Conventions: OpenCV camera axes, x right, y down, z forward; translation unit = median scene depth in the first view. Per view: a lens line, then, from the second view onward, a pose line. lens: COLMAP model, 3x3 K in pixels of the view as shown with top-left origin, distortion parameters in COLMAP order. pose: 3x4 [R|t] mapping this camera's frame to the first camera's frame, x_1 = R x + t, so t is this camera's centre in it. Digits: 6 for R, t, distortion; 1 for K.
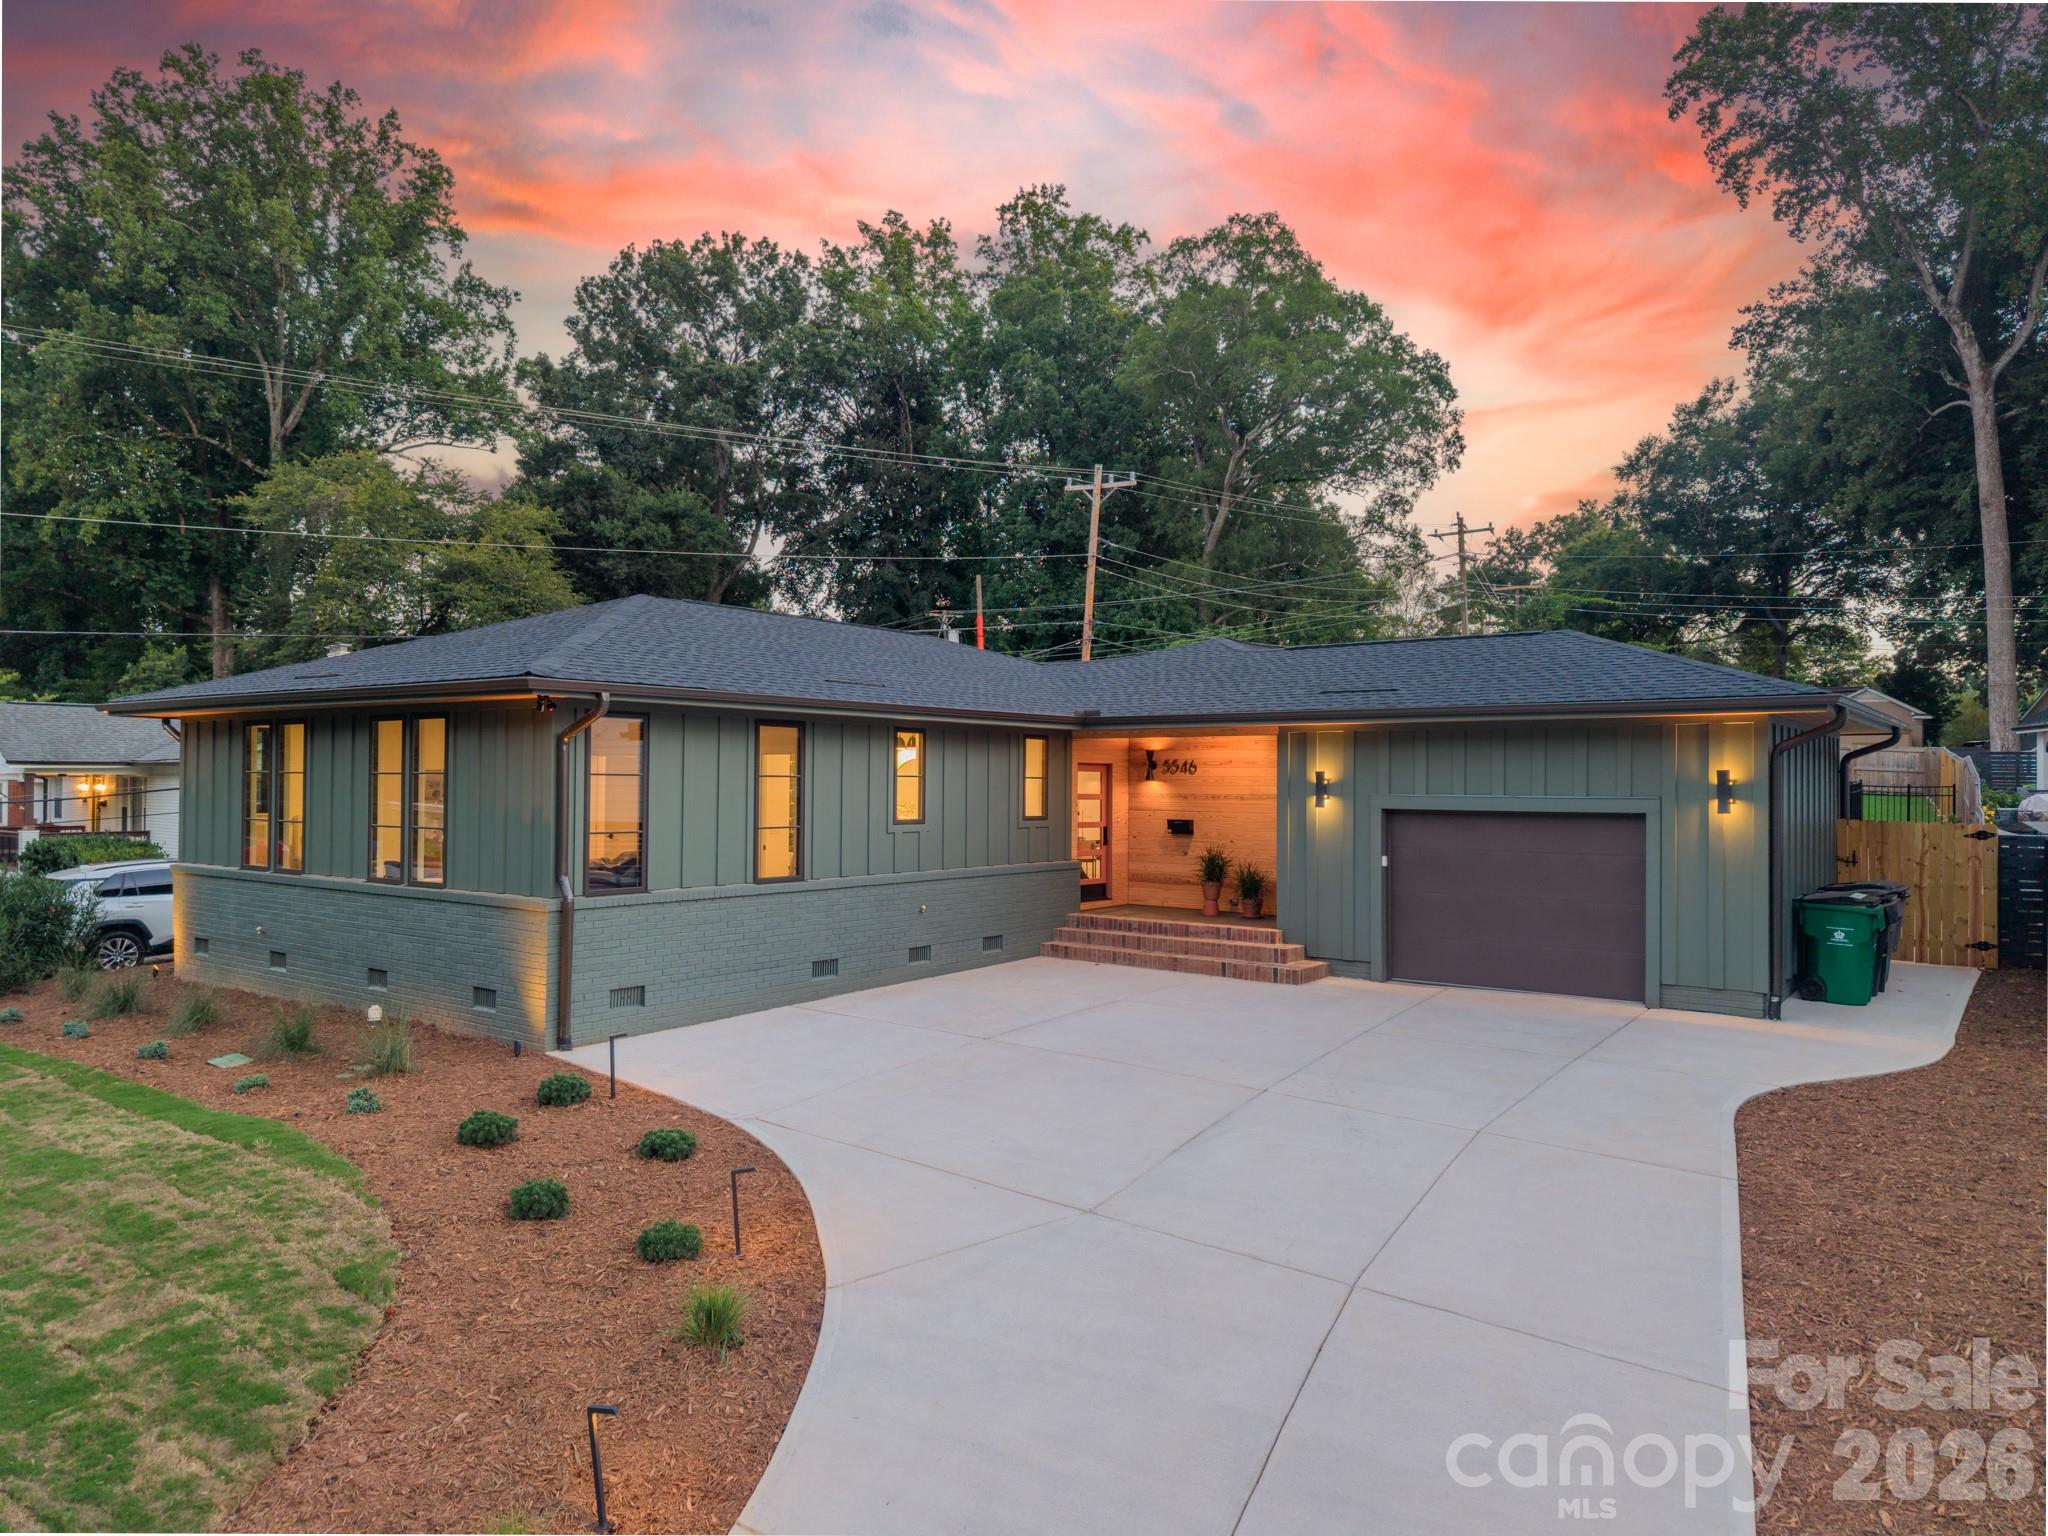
lens RADIAL K [[1392.1, 0, 1002.0], [0, 1392.1, 764.5], [0, 0, 1]] dist [0.011291, -0.008033]
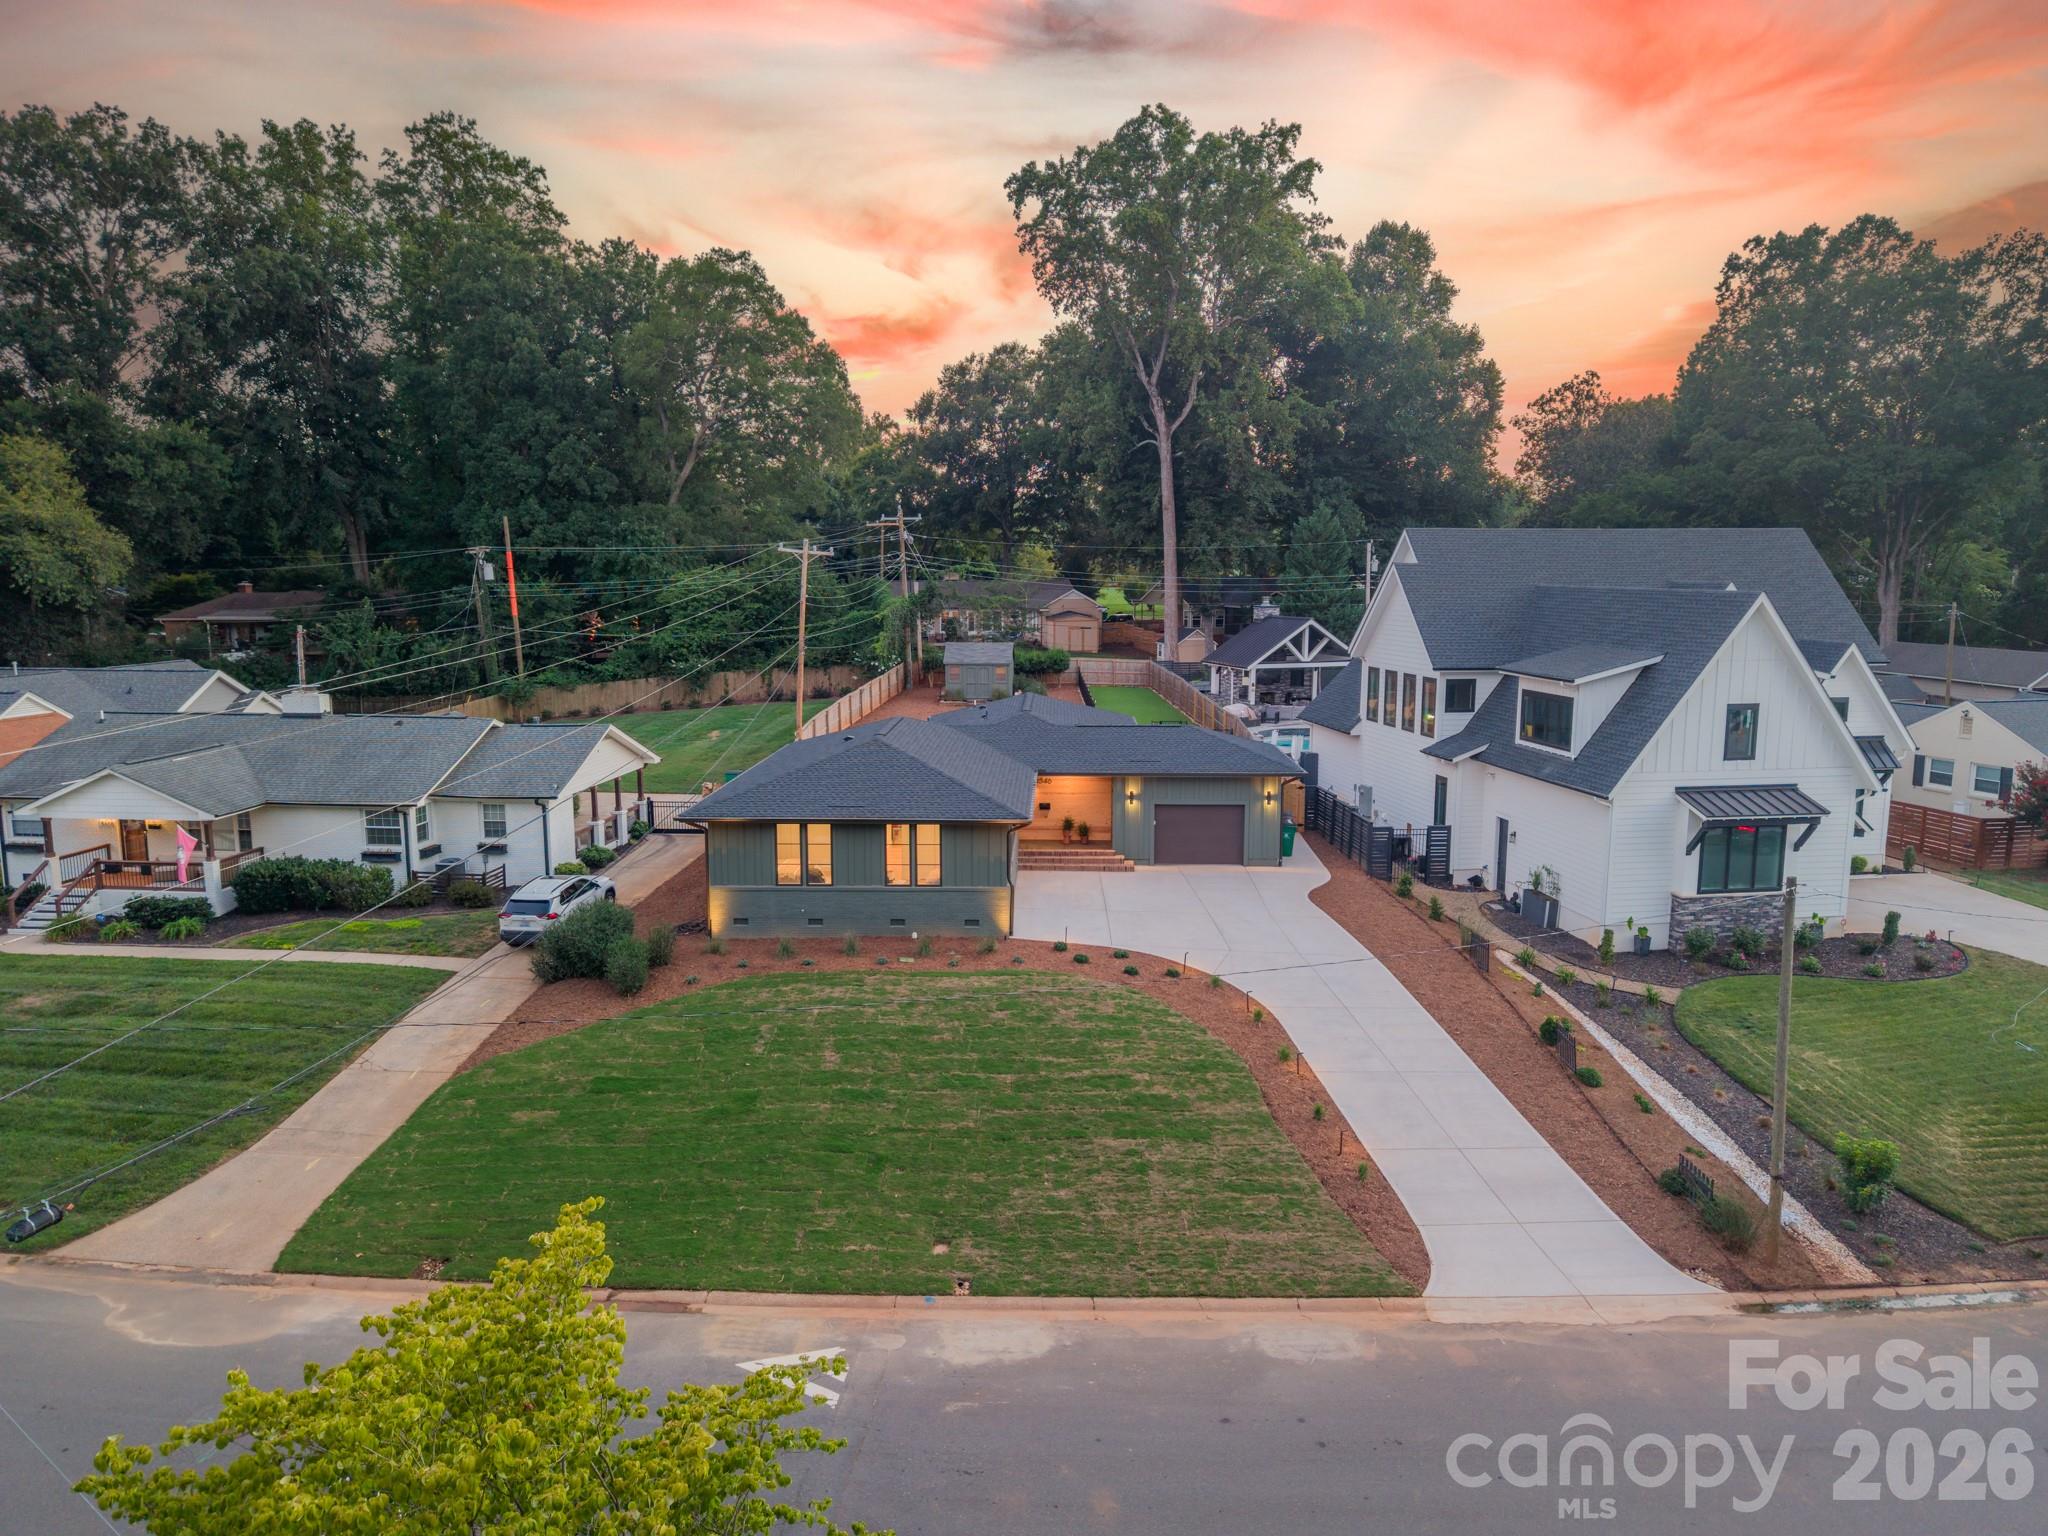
lens RADIAL K [[1417.9, 0, 1024.0], [0, 1417.9, 768.0], [0, 0, 1]] dist [0.108438, -0.189217]
pose [[0.805266, -0.096635, 0.584985, -0.408471], [-0.001006, 0.986405, 0.164332, -0.130074], [-0.592912, -0.132920, 0.794221, -0.275776]]
